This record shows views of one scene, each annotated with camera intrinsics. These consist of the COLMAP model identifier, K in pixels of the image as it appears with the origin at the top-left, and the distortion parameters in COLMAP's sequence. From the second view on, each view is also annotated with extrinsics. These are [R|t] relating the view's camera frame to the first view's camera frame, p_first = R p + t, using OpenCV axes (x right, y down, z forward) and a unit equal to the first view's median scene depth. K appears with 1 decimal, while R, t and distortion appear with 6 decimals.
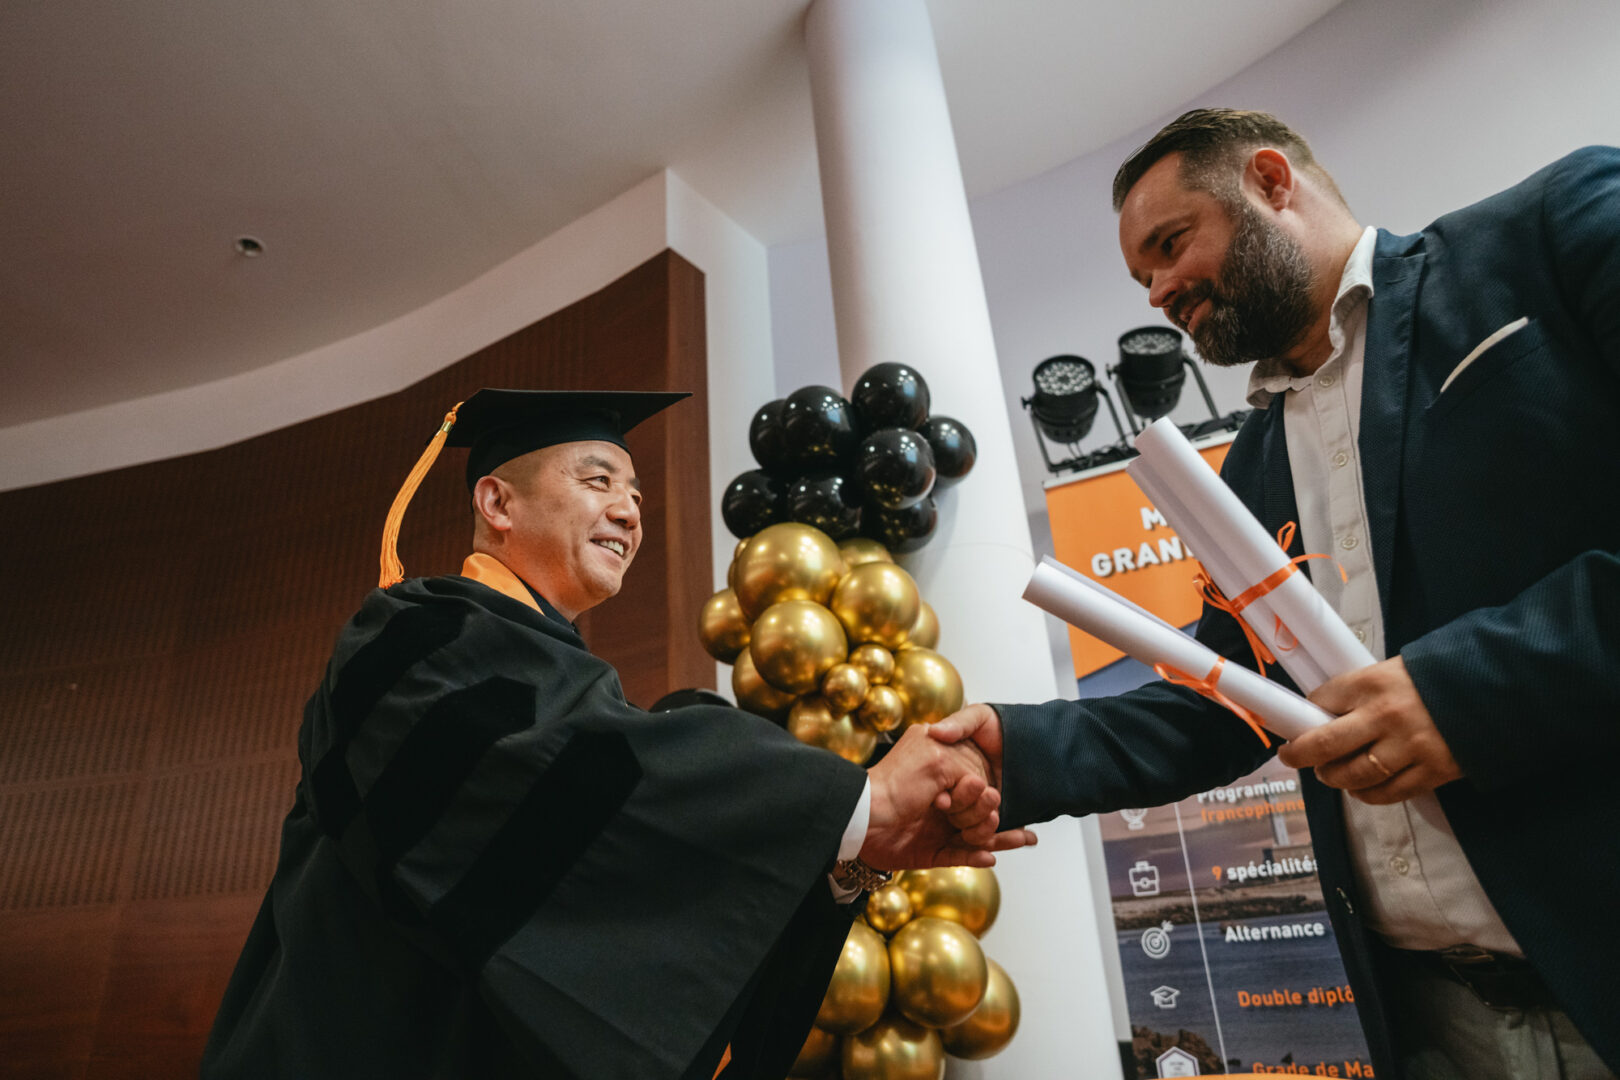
lens RADIAL K [[924.2, 0, 798.1], [0, 924.2, 537.1], [0, 0, 1]] dist [-0.072006, 0.038955]
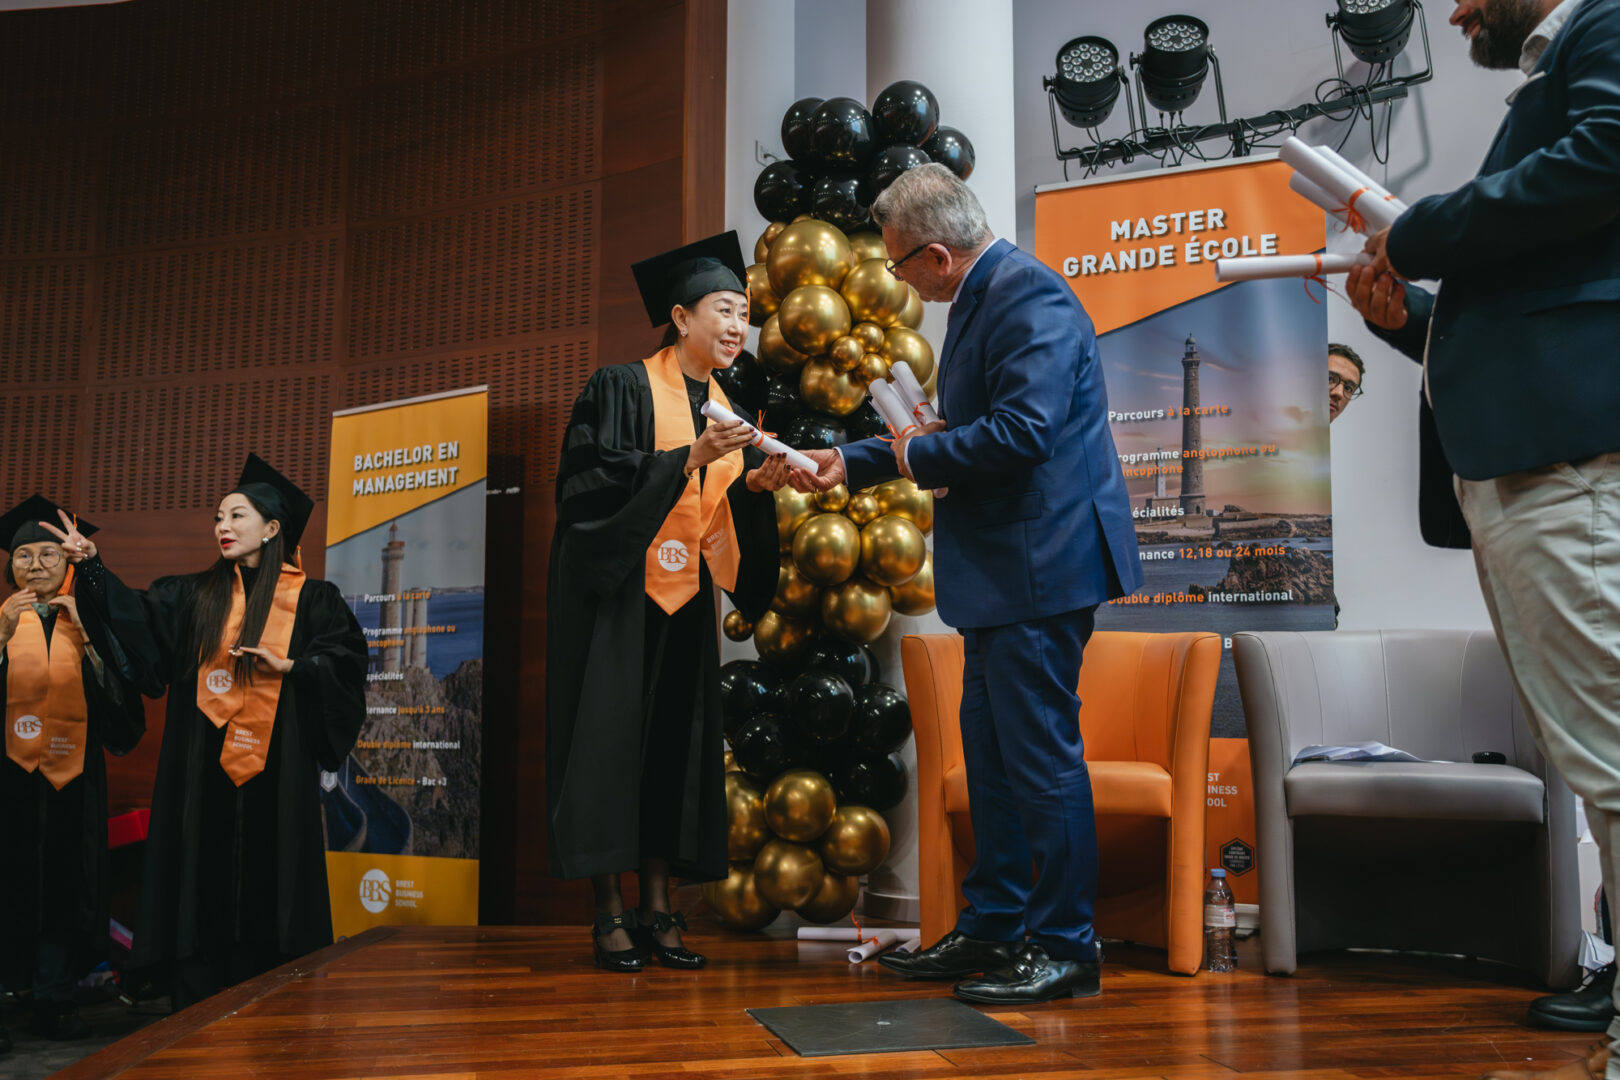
lens RADIAL K [[1443.1, 0, 810.0], [0, 1443.1, 540.0], [0, 0, 1]] dist [-0.012406, 0.073055]
pose [[0.996408, 0.071885, 0.044768, -0.073280], [-0.081942, 0.951853, 0.295400, -0.186453], [-0.021378, -0.298007, 0.954324, -1.043137]]
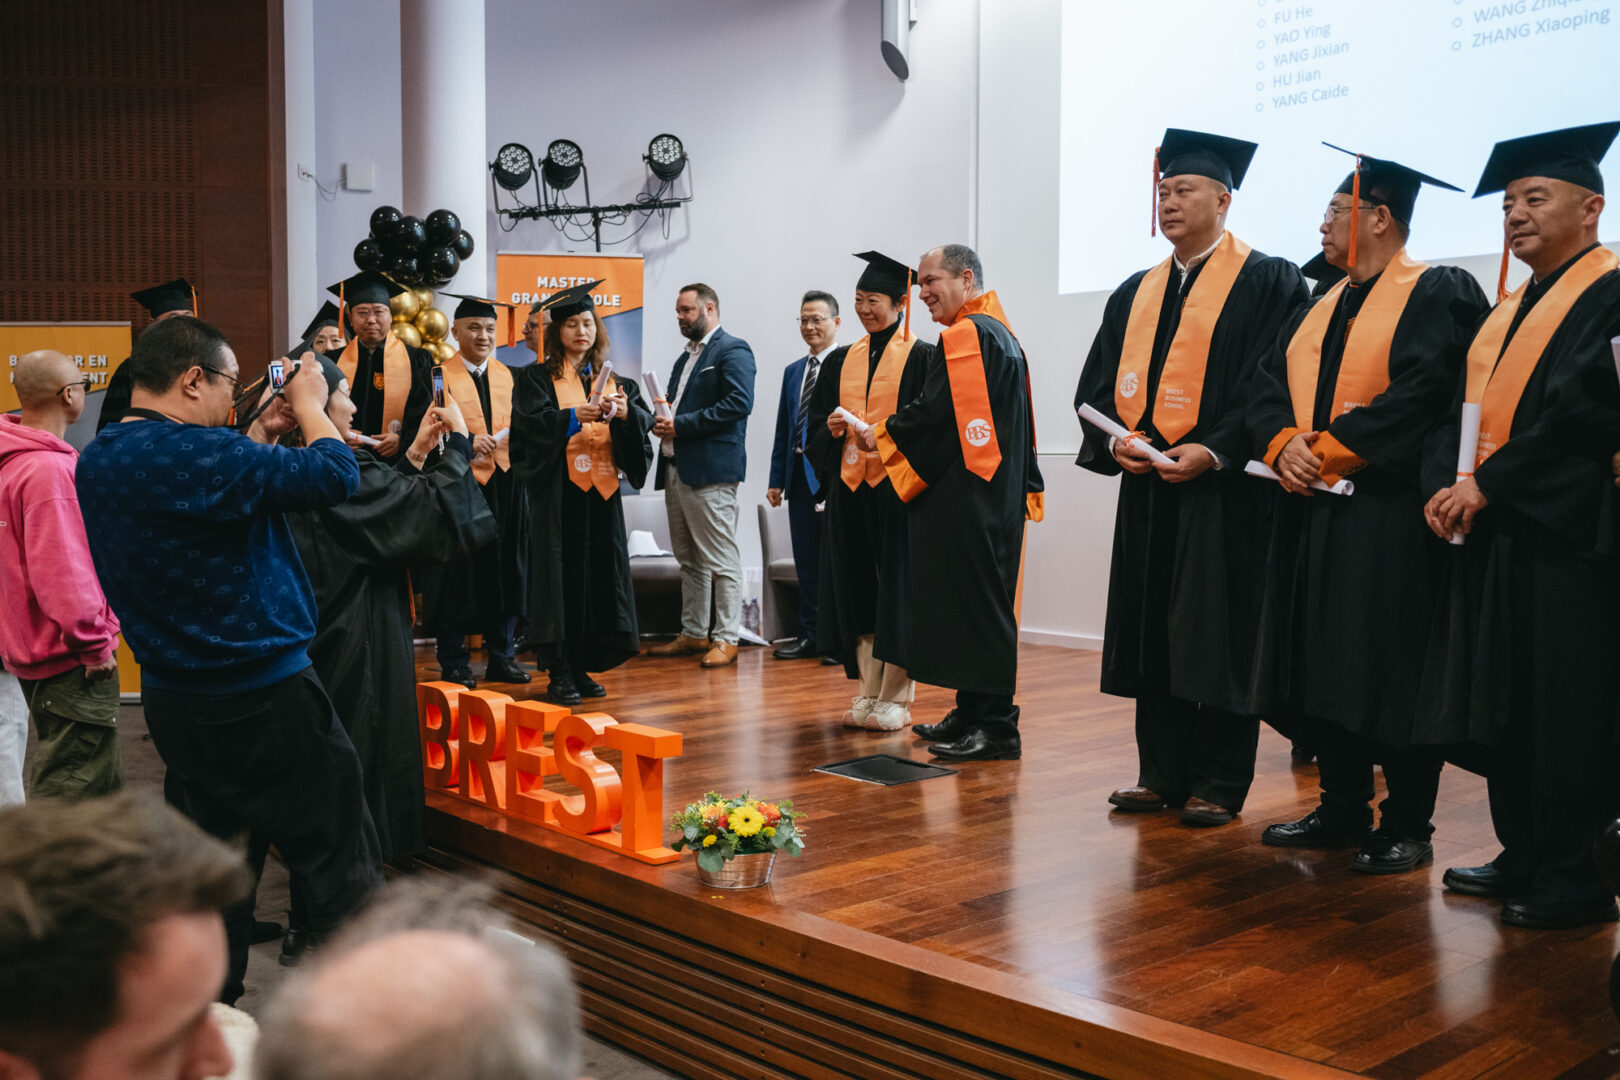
lens RADIAL K [[1651.7, 0, 810.0], [0, 1651.7, 540.0], [0, 0, 1]] dist [0.077346, 0.027913]
pose [[0.844839, 0.036321, 0.533786, -1.452497], [-0.275585, 0.884699, 0.375979, -1.408063], [-0.458584, -0.464745, 0.757438, -3.226387]]
